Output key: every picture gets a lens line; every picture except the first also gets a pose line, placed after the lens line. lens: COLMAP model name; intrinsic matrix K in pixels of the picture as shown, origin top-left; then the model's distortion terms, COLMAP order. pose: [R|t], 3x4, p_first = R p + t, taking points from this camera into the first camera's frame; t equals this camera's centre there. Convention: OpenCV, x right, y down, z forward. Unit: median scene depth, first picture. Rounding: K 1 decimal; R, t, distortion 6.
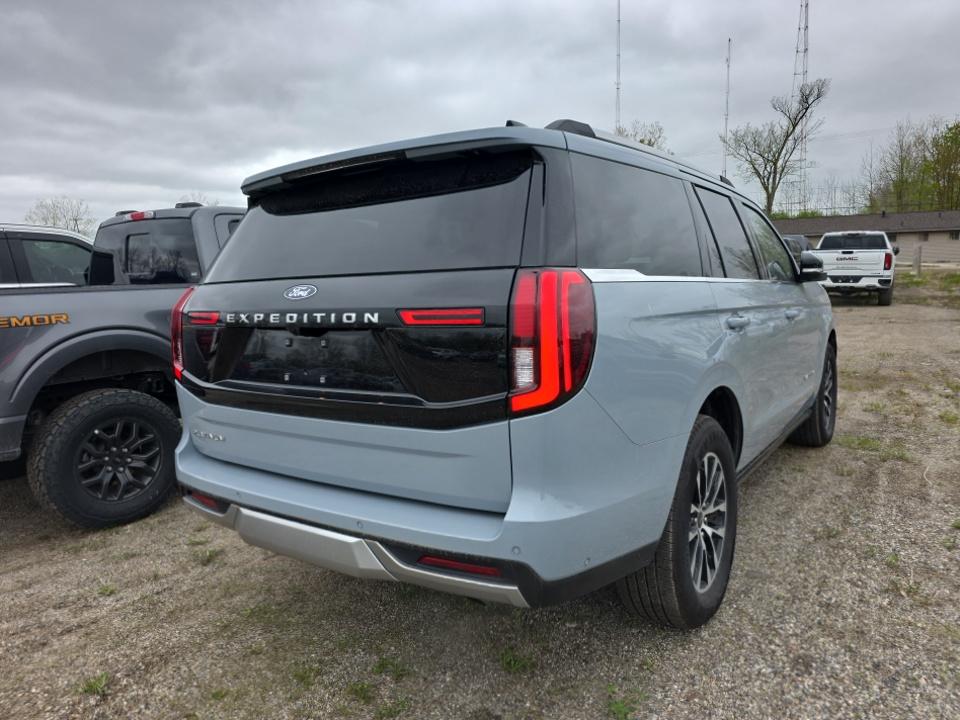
lens RADIAL K [[628.4, 0, 475.8], [0, 628.4, 357.8], [0, 0, 1]] dist [0.078572, -0.063353]
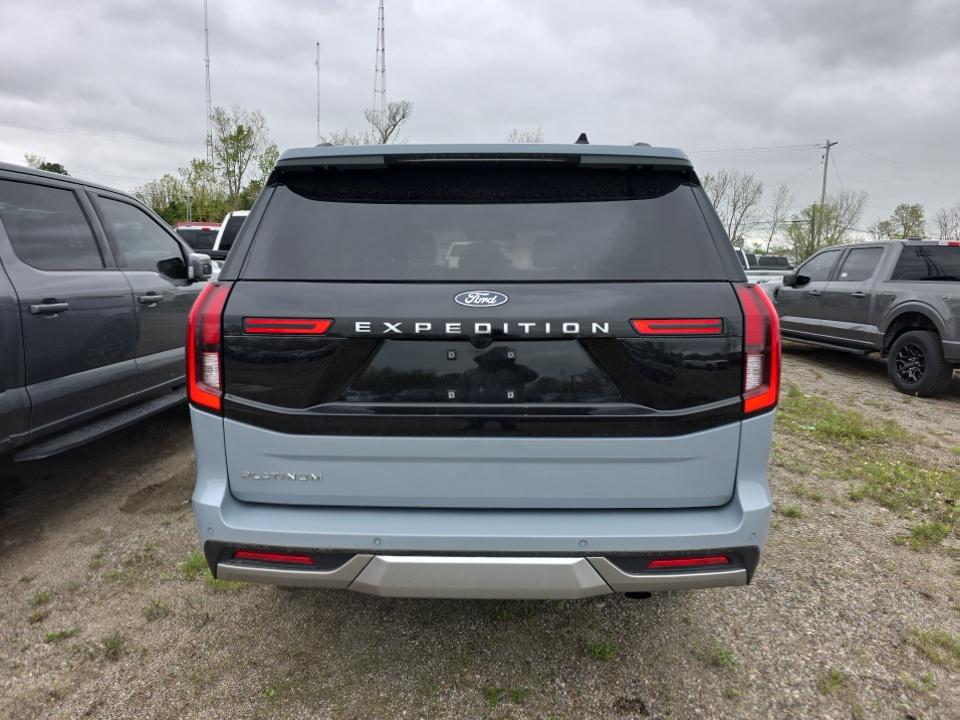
lens RADIAL K [[628.4, 0, 475.8], [0, 628.4, 357.8], [0, 0, 1]] dist [0.078572, -0.063353]
pose [[0.834523, -0.035199, 0.549848, -0.778429], [0.028848, 0.999380, 0.020192, -0.038884], [-0.550218, -0.000989, 0.835021, 0.267347]]
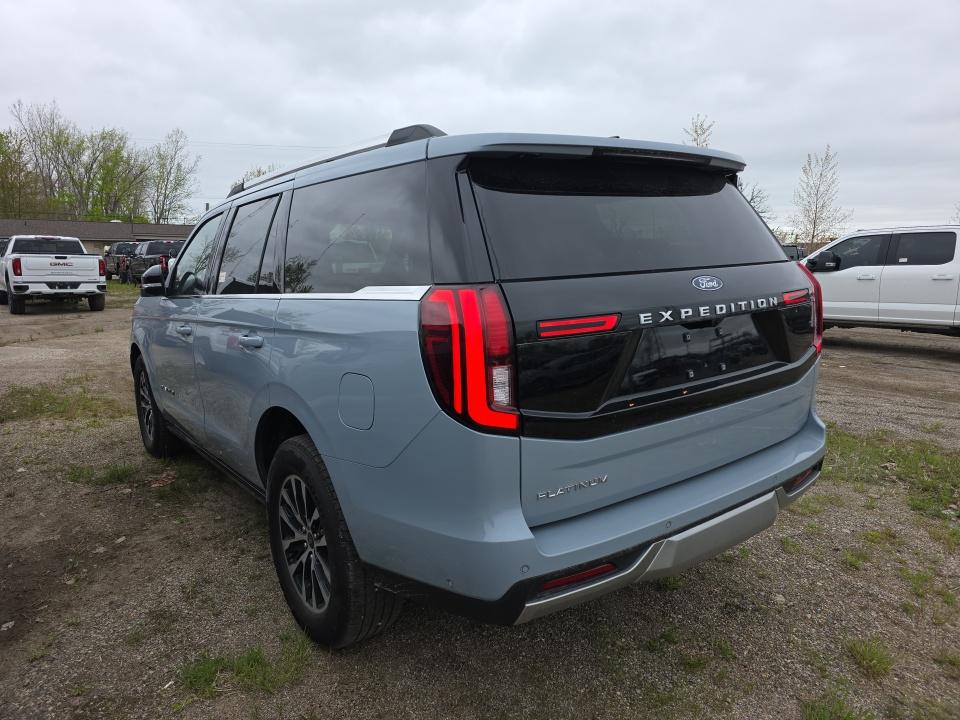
lens RADIAL K [[628.4, 0, 475.8], [0, 628.4, 357.8], [0, 0, 1]] dist [0.078572, -0.063353]
pose [[0.323616, -0.121088, 0.938409, -1.344159], [0.132167, 0.987839, 0.081887, -0.118290], [-0.936912, 0.097527, 0.335684, 1.024303]]
